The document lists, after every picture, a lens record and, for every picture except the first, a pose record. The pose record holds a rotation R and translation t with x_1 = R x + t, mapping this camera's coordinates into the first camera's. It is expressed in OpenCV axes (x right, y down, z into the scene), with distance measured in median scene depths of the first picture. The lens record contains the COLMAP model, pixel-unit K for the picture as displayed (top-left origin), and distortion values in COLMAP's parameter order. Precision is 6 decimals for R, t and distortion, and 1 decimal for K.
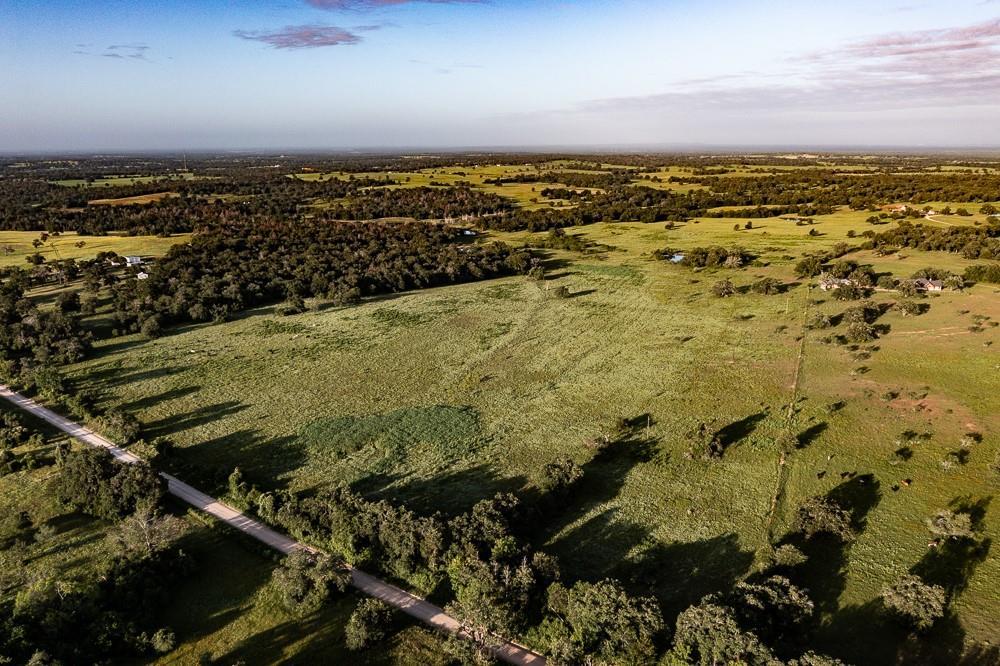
lens RADIAL K [[791.6, 0, 487.1], [0, 791.6, 366.6], [0, 0, 1]] dist [-0.007295, 0.013672]
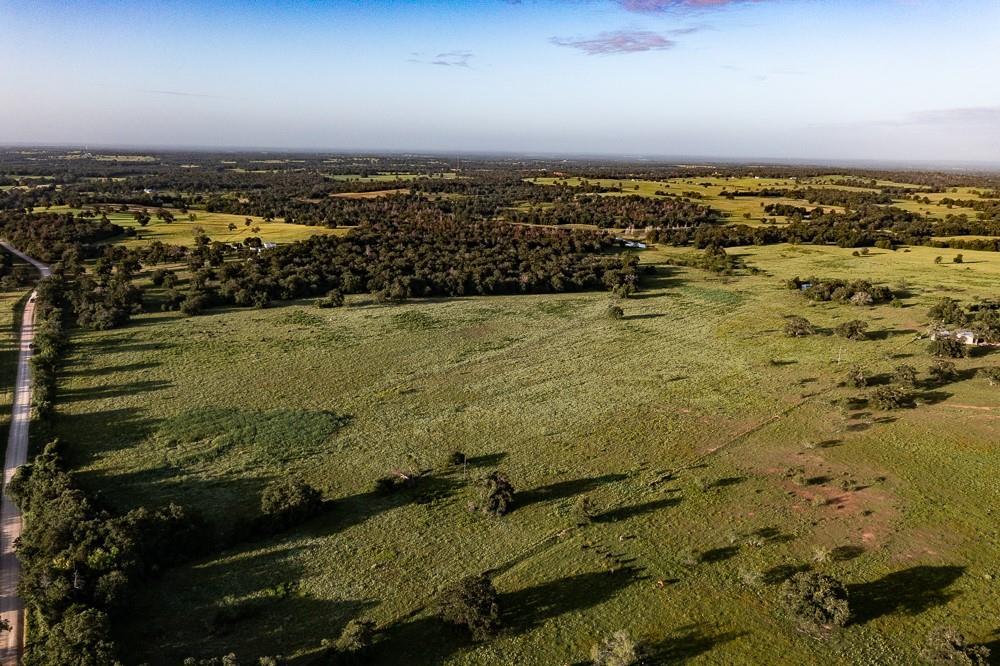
lens RADIAL K [[791.6, 0, 488.2], [0, 791.6, 394.1], [0, 0, 1]] dist [-0.007295, 0.013672]
pose [[0.932605, 0.132707, -0.335614, 0.312185], [-0.124868, 0.991155, 0.044936, -0.027941], [0.338609, 0.000000, 0.940927, 0.113793]]
